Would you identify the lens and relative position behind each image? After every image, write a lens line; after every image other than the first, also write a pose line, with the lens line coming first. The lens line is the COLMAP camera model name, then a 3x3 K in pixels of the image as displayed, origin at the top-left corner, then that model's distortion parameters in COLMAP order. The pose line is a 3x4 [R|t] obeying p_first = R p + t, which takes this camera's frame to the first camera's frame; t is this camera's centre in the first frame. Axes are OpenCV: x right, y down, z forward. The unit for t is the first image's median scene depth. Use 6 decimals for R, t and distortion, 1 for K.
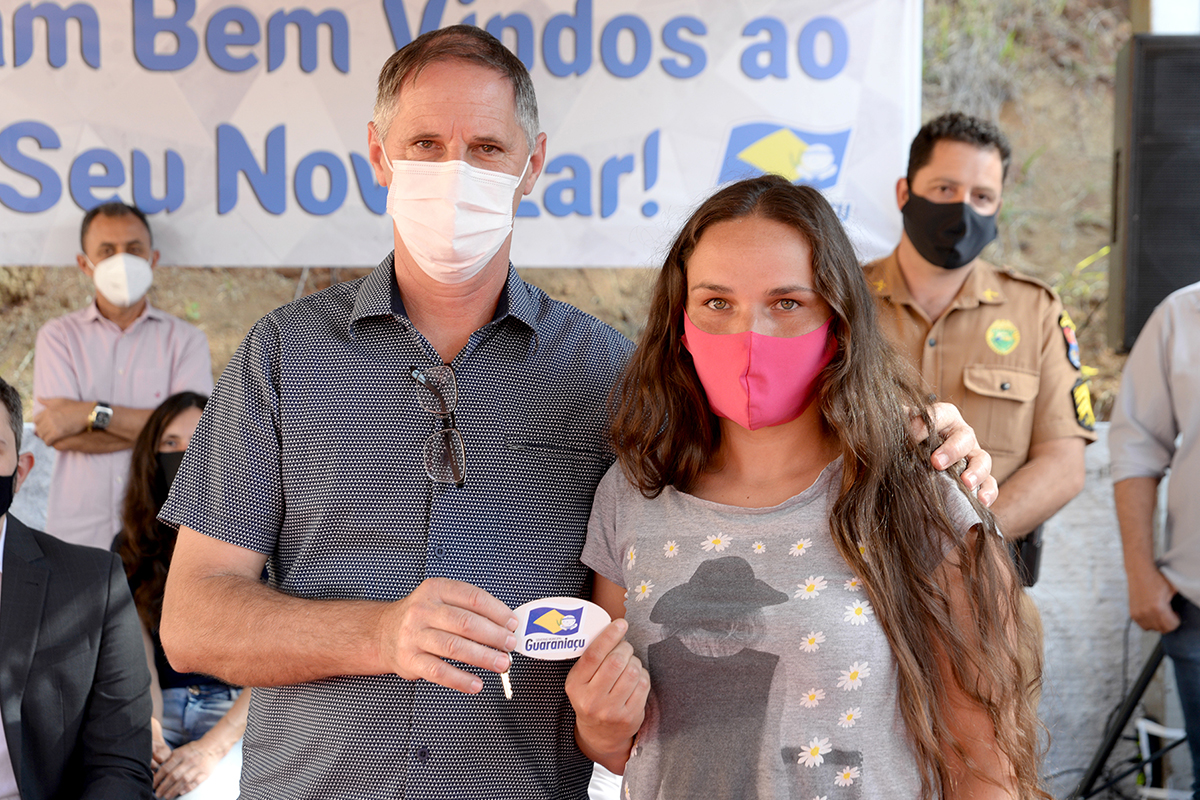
lens RADIAL K [[2095.3, 0, 548.4], [0, 2095.3, 375.0], [0, 0, 1]] dist [0.181671, 0.101514]
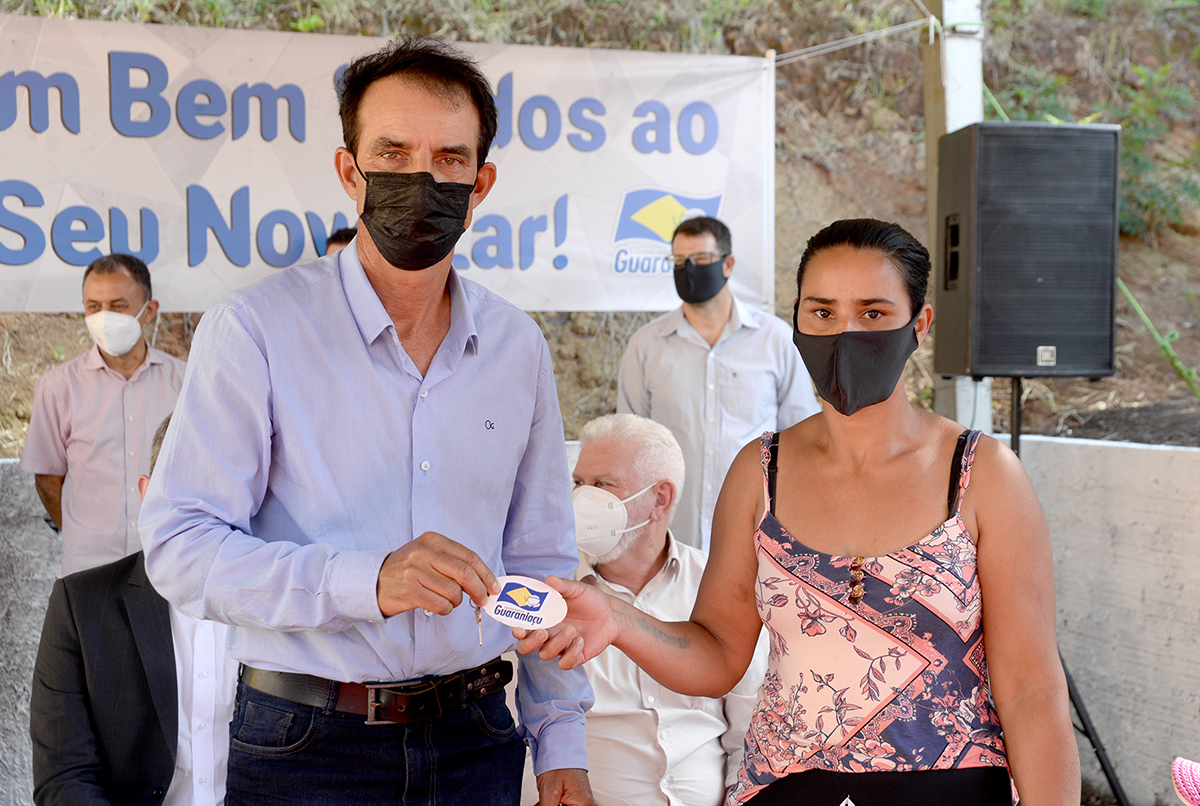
lens RADIAL K [[1801.4, 0, 600.0], [0, 1801.4, 403.0], [0, 0, 1]] dist [0.157639, 0.078393]
pose [[0.971597, -0.018552, 0.235911, -0.169264], [0.018529, 0.999826, 0.002315, -0.002219], [-0.235913, 0.002122, 0.971772, 0.016310]]
